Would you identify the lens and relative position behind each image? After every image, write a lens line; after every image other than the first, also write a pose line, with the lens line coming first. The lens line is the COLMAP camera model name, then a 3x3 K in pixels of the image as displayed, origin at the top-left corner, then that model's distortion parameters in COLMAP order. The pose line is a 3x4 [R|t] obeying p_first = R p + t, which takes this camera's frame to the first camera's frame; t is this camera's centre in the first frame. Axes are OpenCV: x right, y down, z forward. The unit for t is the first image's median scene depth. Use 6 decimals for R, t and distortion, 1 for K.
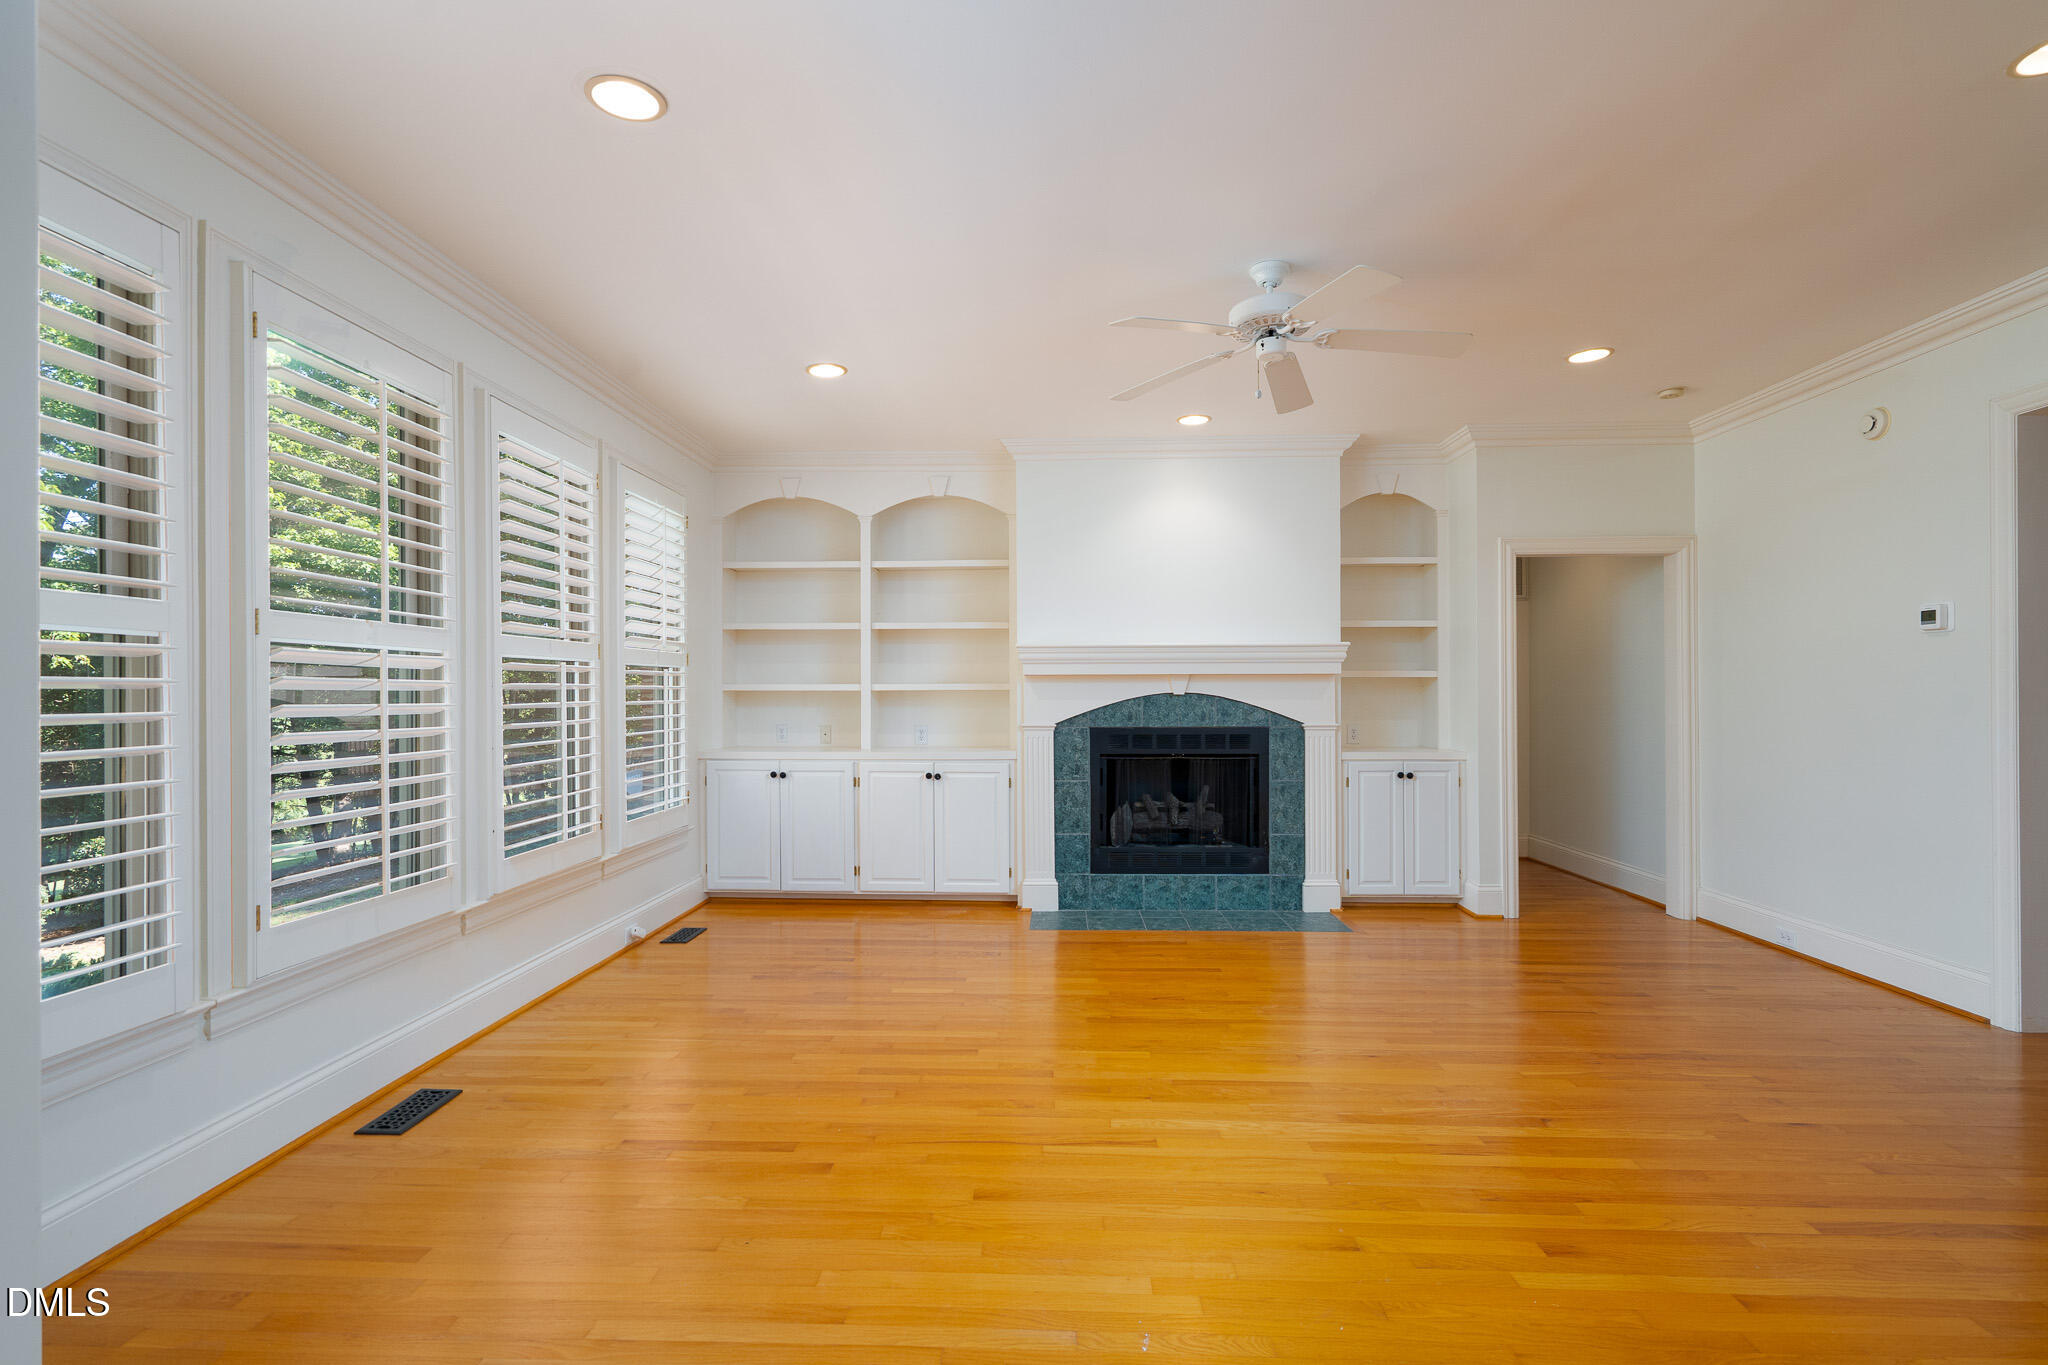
lens RADIAL K [[951.0, 0, 1024.0], [0, 951.0, 688.0], [0, 0, 1]] dist [-0.001988, 0.000817]
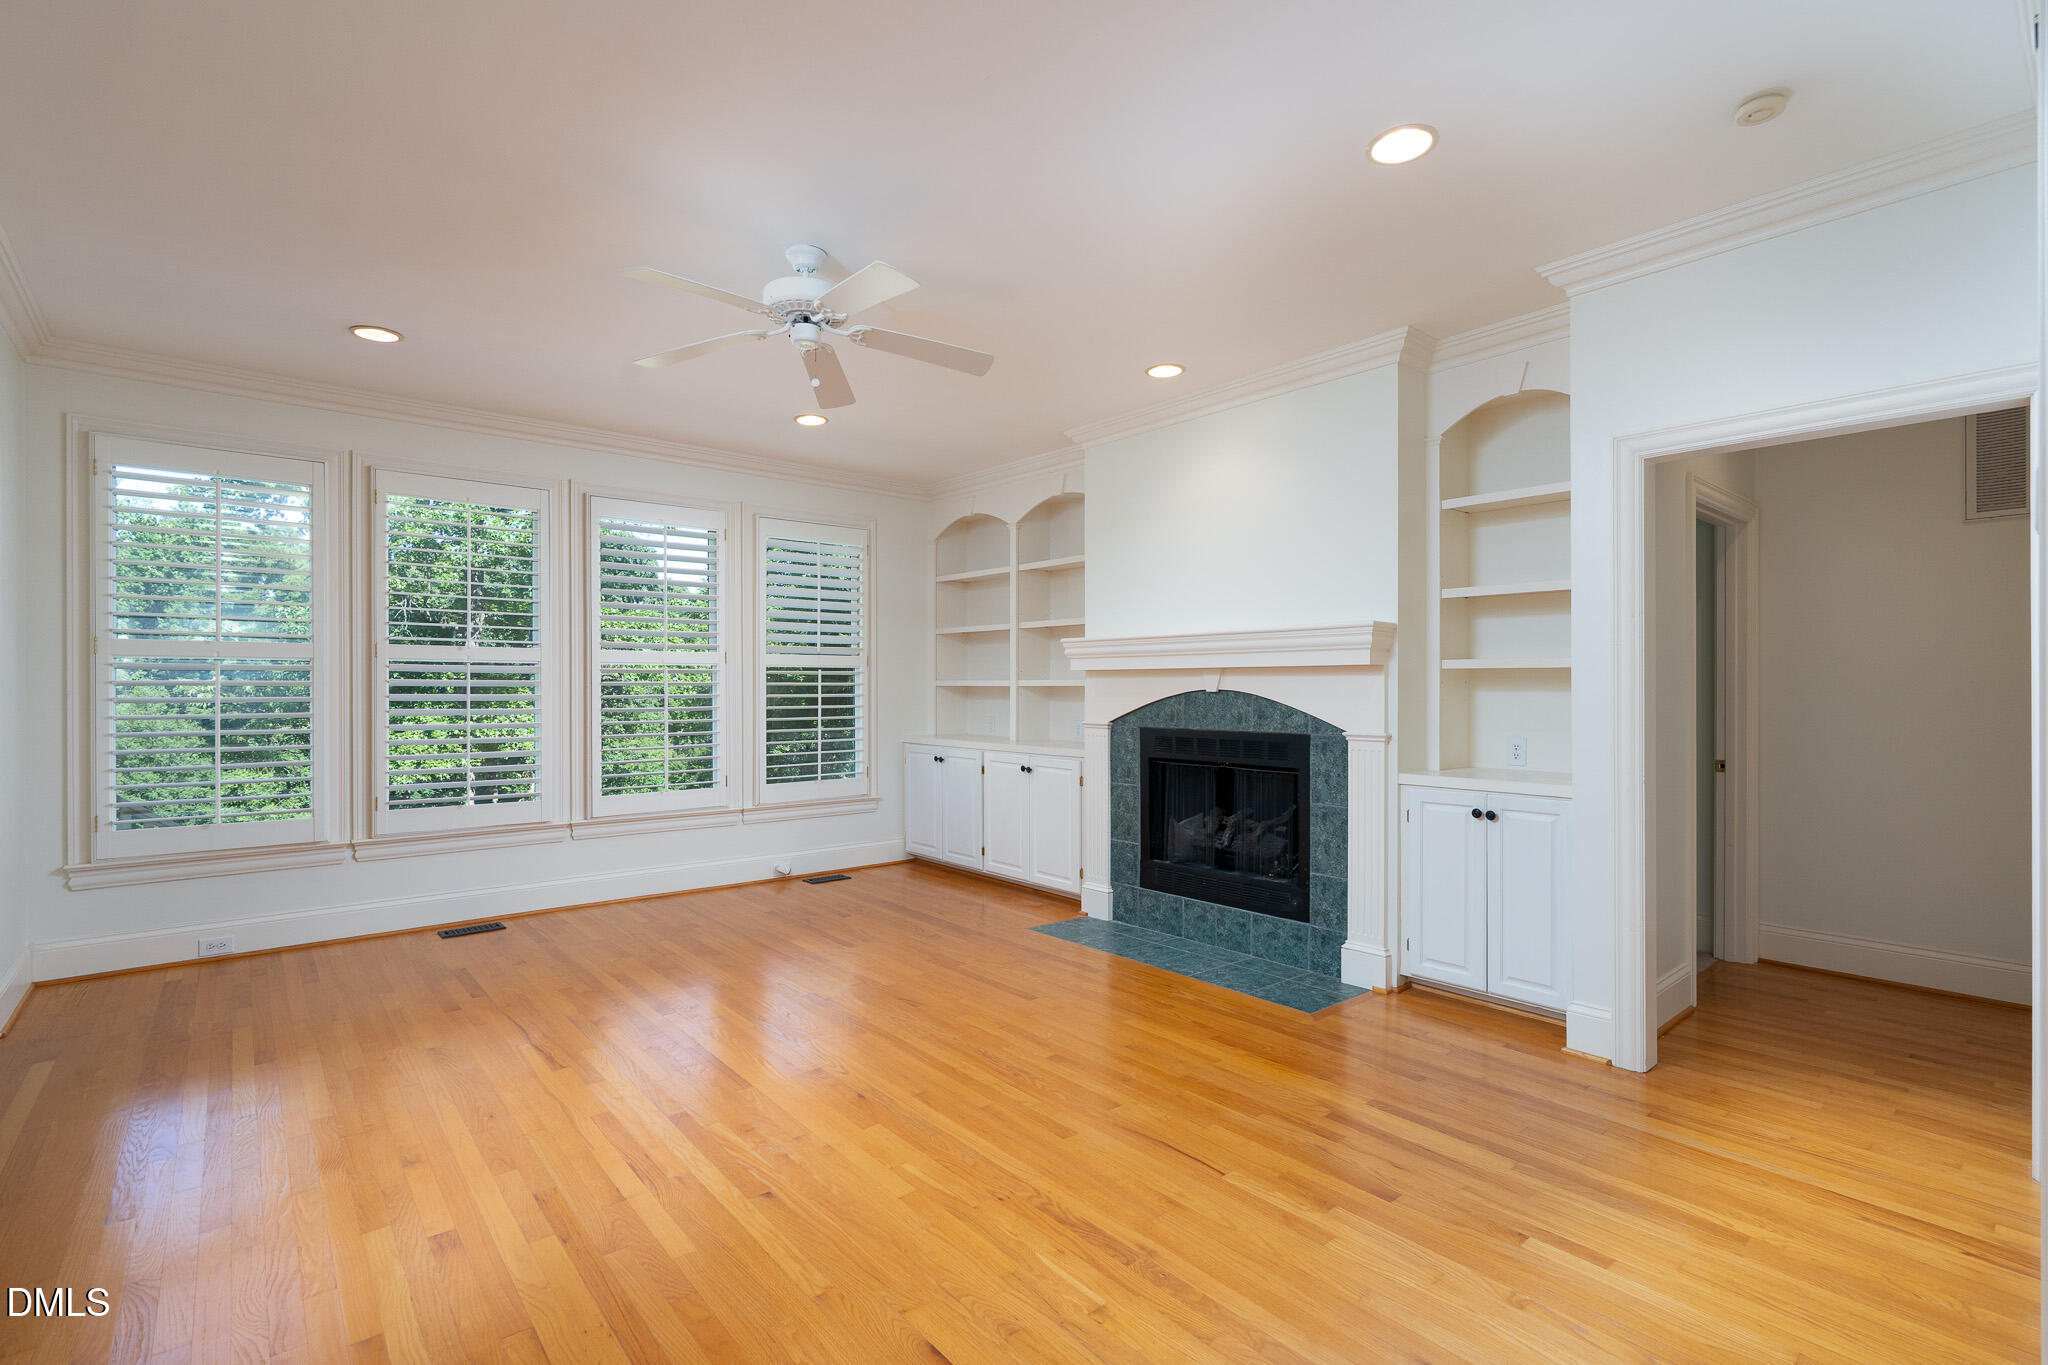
lens RADIAL K [[951.0, 0, 1033.4], [0, 951.0, 693.2], [0, 0, 1]] dist [-0.001988, 0.000817]
pose [[0.672335, 0.006918, -0.740215, 0.679288], [-0.000526, 0.999961, 0.008868, 0.000673], [0.740247, -0.005573, 0.672312, 0.311421]]
